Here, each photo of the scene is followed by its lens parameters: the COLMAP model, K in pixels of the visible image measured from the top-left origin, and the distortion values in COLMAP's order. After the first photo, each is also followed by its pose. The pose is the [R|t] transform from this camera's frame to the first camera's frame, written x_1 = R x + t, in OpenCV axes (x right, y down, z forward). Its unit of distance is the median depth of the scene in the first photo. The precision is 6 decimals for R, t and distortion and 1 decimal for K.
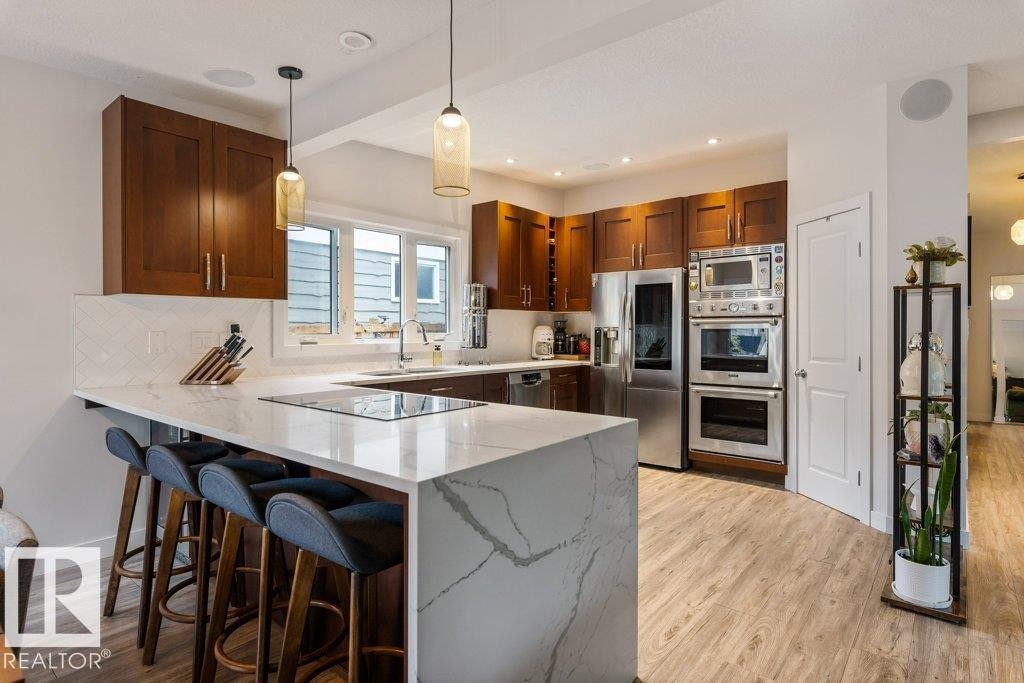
lens RADIAL K [[545.3, 0, 512.9], [0, 545.3, 330.9], [0, 0, 1]] dist [-0.000454, -0.000099]
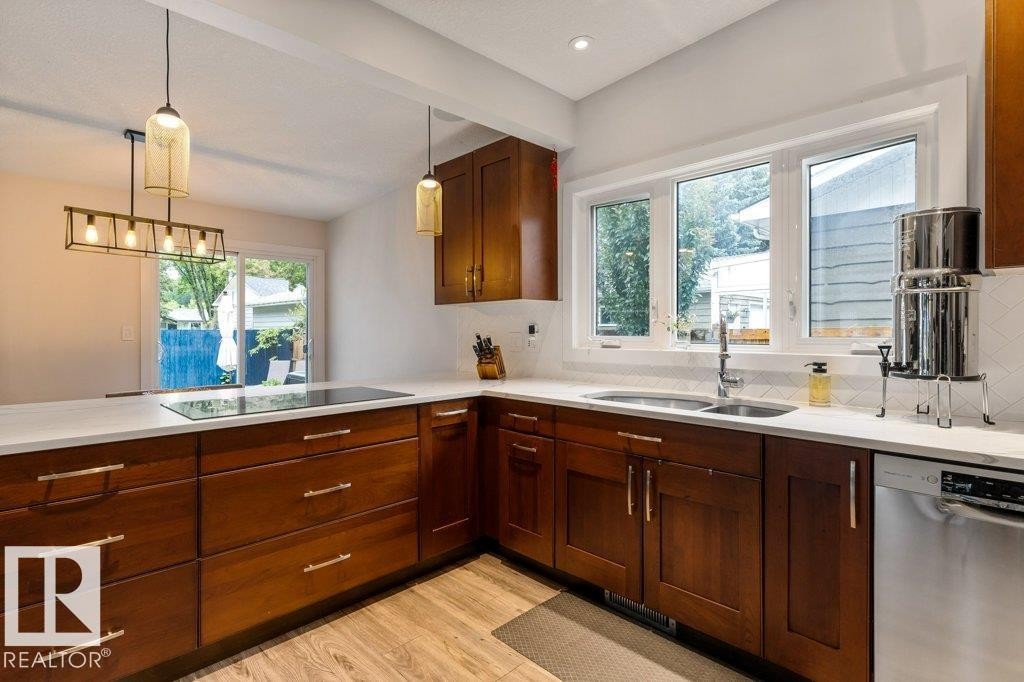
lens RADIAL K [[505.4, 0, 513.5], [0, 505.4, 330.1], [0, 0, 1]] dist [0.001372, 0.000129]
pose [[-0.110171, -0.001445, -0.993912, 0.331212], [-0.000709, 0.999999, -0.001375, -0.001029], [0.993912, 0.000554, -0.110171, 0.778154]]
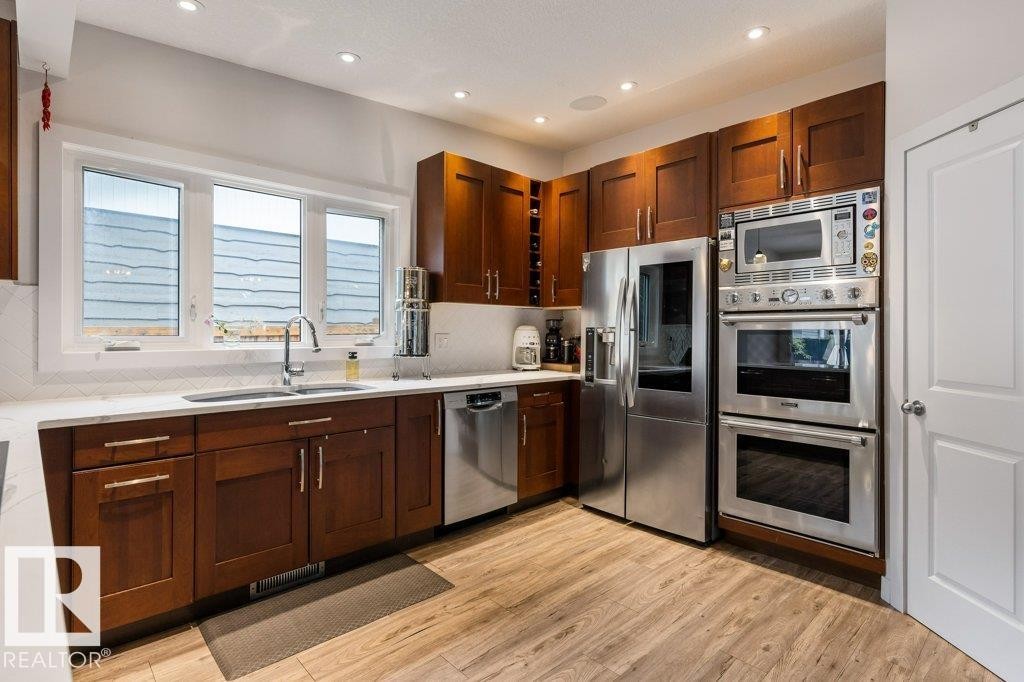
lens RADIAL K [[505.4, 0, 513.5], [0, 505.4, 330.1], [0, 0, 1]] dist [0.001372, 0.000129]
pose [[0.991703, 0.002754, -0.128521, 0.156484], [-0.003382, 0.999983, -0.004669, 0.000076], [0.128506, 0.005065, 0.991696, 0.364413]]
